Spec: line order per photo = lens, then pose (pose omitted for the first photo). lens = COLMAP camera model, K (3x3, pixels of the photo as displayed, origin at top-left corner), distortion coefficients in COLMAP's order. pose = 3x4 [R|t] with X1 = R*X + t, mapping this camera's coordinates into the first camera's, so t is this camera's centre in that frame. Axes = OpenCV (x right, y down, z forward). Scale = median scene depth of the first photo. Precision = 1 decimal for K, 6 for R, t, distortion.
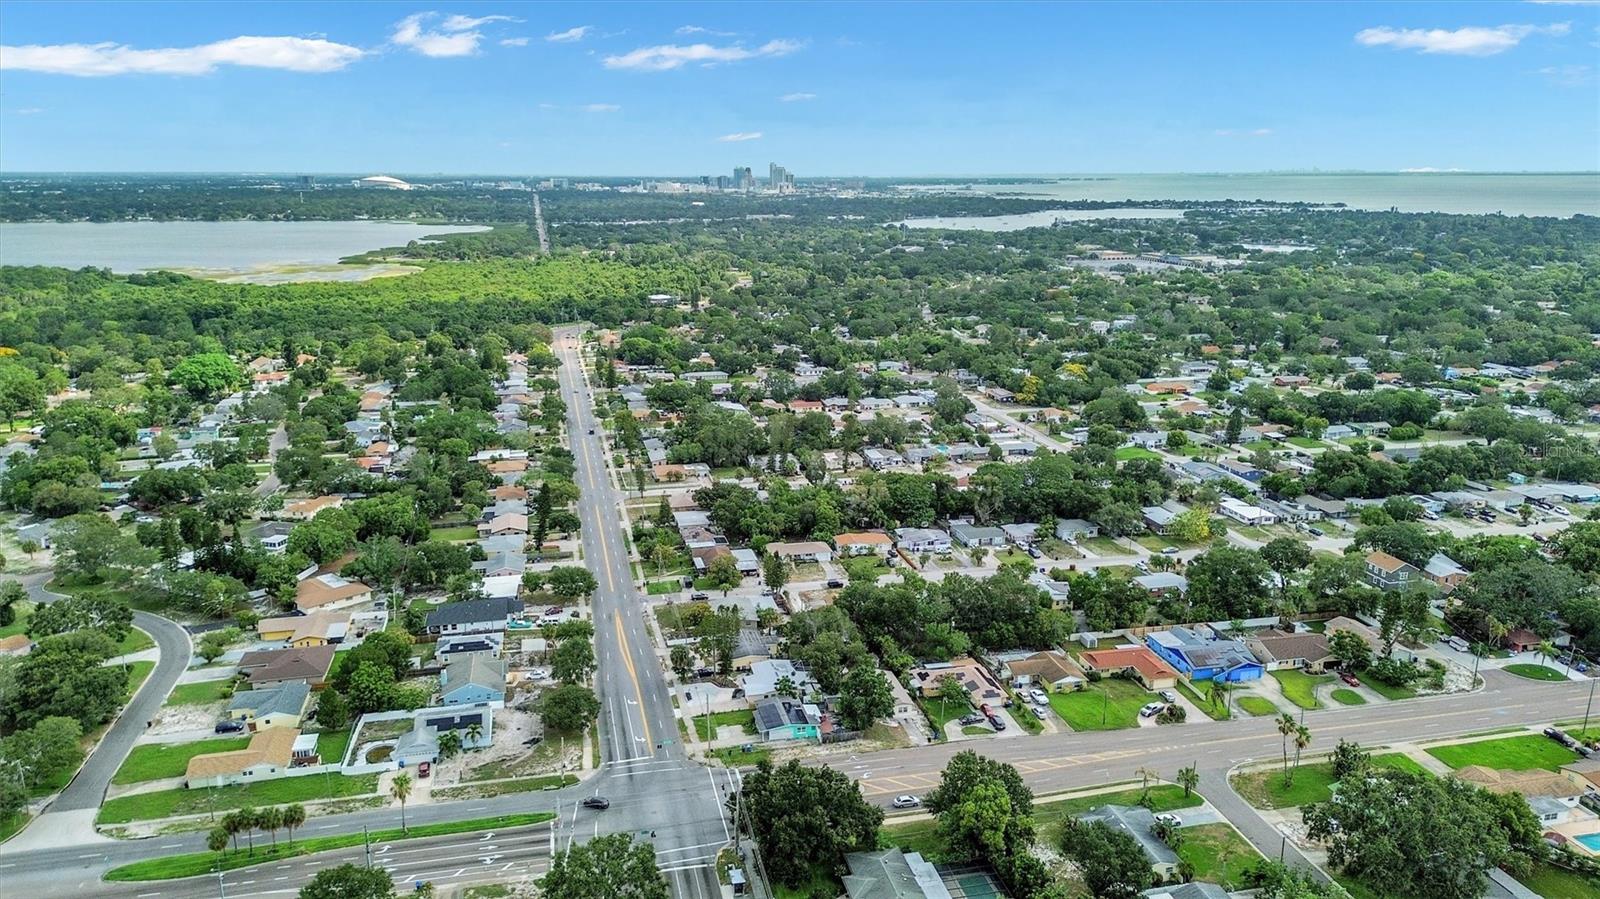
lens RADIAL K [[1161.3, 0, 798.2], [0, 1161.3, 447.6], [0, 0, 1]] dist [0.046908, -0.022166]
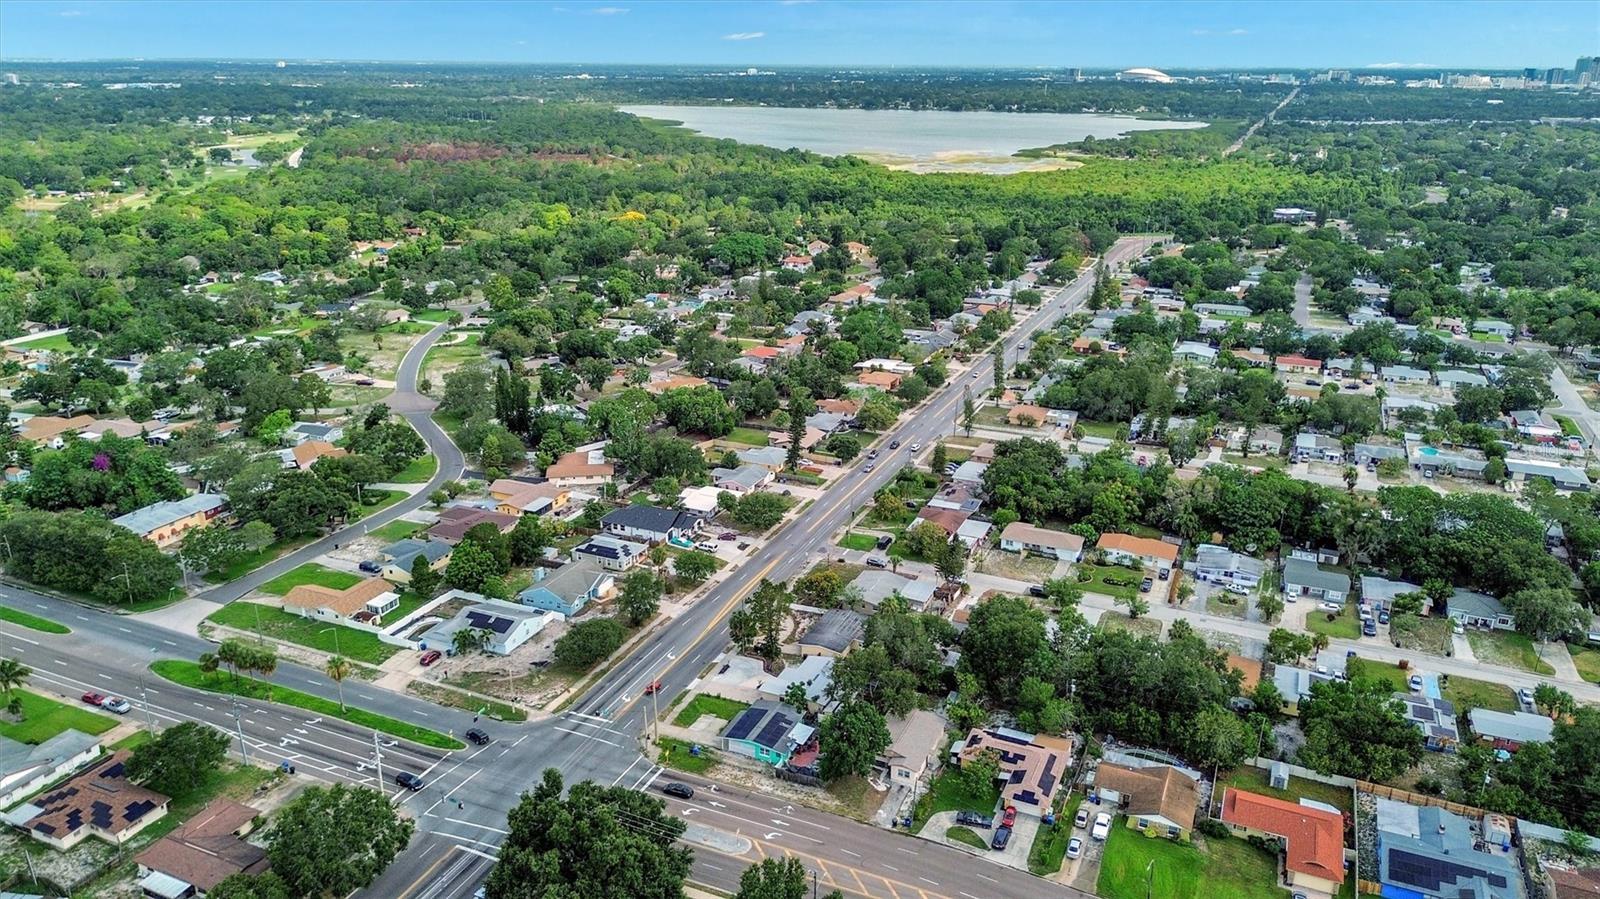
lens RADIAL K [[1161.3, 0, 797.8], [0, 1161.3, 453.0], [0, 0, 1]] dist [0.046908, -0.022166]
pose [[0.796526, 0.199937, -0.570589, 0.311494], [-0.149002, 0.979546, 0.135235, -0.052637], [0.585956, -0.022700, 0.810025, 0.253708]]
